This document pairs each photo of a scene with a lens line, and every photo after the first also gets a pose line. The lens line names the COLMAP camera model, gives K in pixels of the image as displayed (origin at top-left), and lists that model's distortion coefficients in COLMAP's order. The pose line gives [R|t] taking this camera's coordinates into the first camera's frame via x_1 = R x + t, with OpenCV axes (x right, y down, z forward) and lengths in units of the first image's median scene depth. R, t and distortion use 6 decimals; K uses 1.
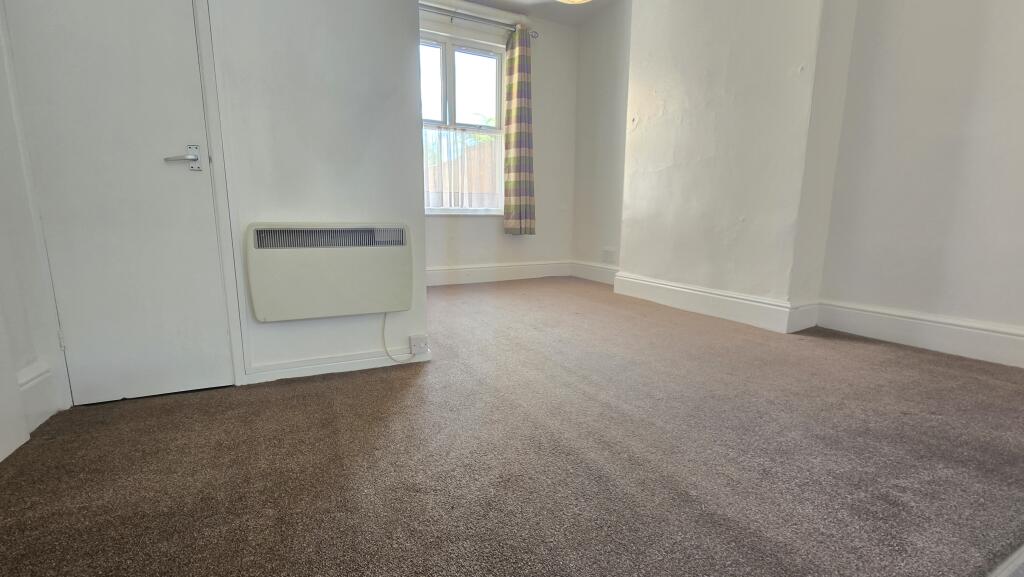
lens RADIAL K [[421.7, 0, 512.0], [0, 421.7, 288.5], [0, 0, 1]] dist [-0.003309, -0.000488]
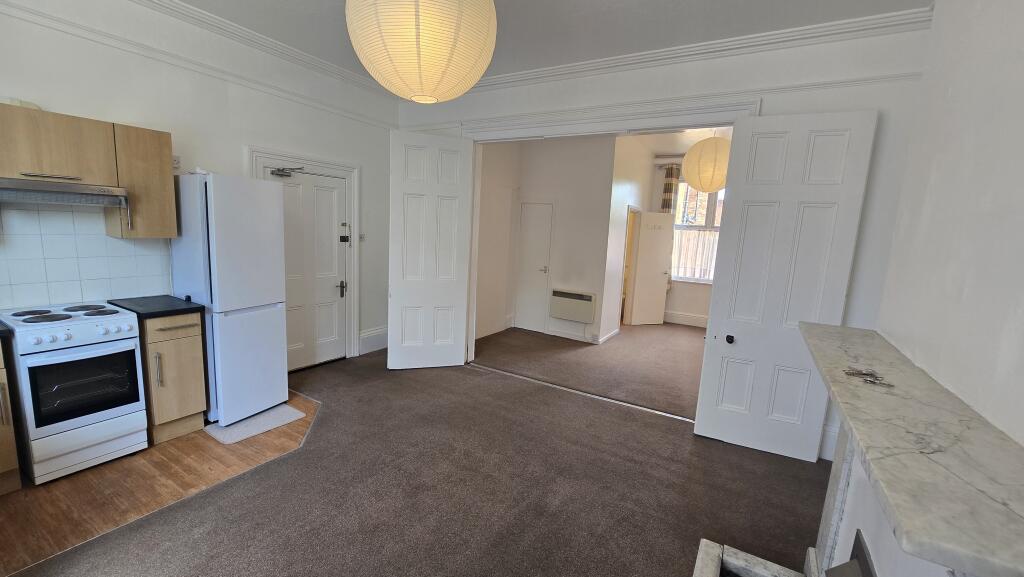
lens RADIAL K [[421.7, 0, 512.0], [0, 421.7, 288.5], [0, 0, 1]] dist [-0.003309, -0.000488]
pose [[0.546631, 0.144984, -0.824727, 0.790638], [-0.186548, 0.981231, 0.048853, -0.098769], [0.816330, 0.127146, 0.563418, -0.477914]]
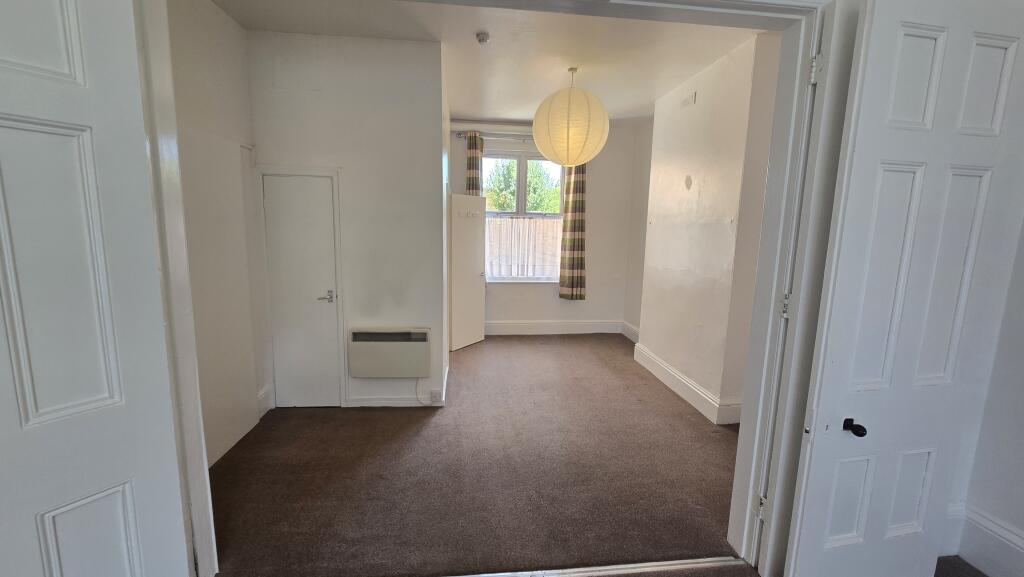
lens RADIAL K [[421.7, 0, 512.0], [0, 421.7, 288.5], [0, 0, 1]] dist [-0.003309, -0.000488]
pose [[0.938565, 0.065967, -0.338740, 0.283510], [-0.073212, 0.997279, -0.008642, -0.142725], [0.337248, 0.032911, 0.940840, -0.234724]]
